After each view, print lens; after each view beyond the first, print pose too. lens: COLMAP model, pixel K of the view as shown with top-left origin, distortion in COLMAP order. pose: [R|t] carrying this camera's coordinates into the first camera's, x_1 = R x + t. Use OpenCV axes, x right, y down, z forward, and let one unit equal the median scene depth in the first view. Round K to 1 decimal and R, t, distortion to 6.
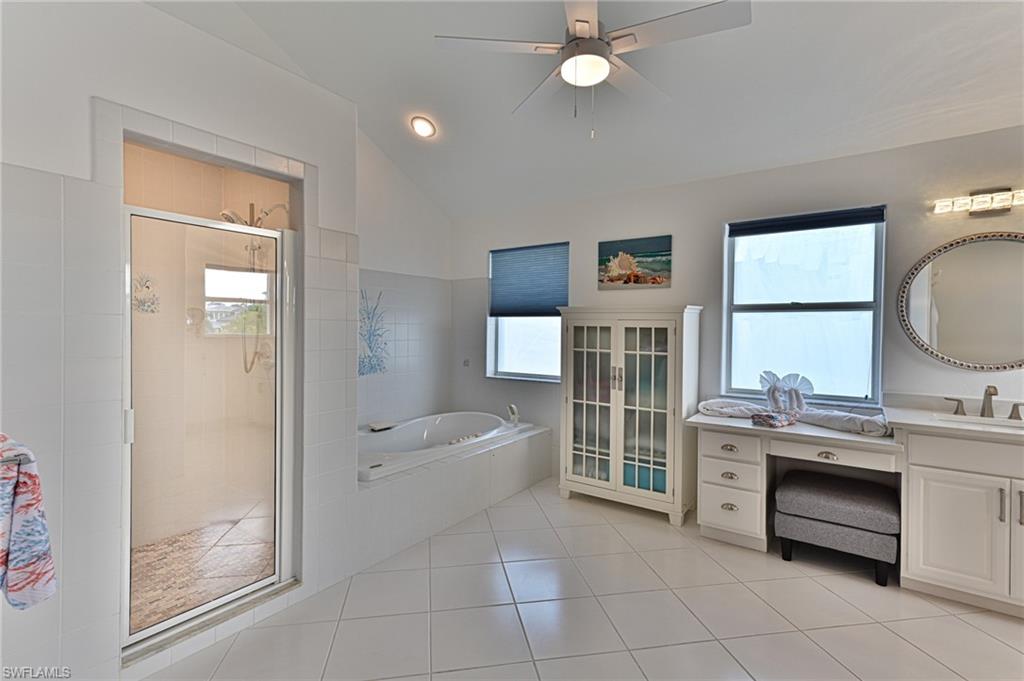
lens RADIAL K [[476.2, 0, 517.0], [0, 476.2, 331.8], [0, 0, 1]] dist [0.005303, 0.000680]
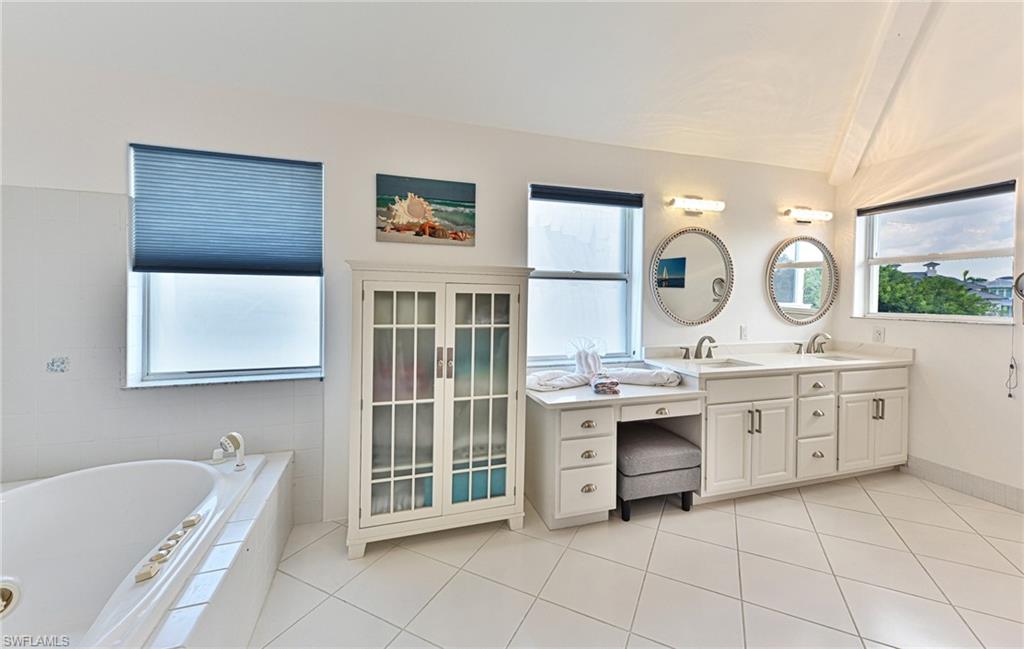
lens RADIAL K [[400.7, 0, 488.6], [0, 400.7, 302.6], [0, 0, 1]] dist [0.022547, 0.000165]
pose [[0.604983, -0.014334, 0.796109, -0.241481], [0.003229, 0.999874, 0.015549, -0.004177], [-0.796232, -0.006836, 0.604953, 0.573671]]
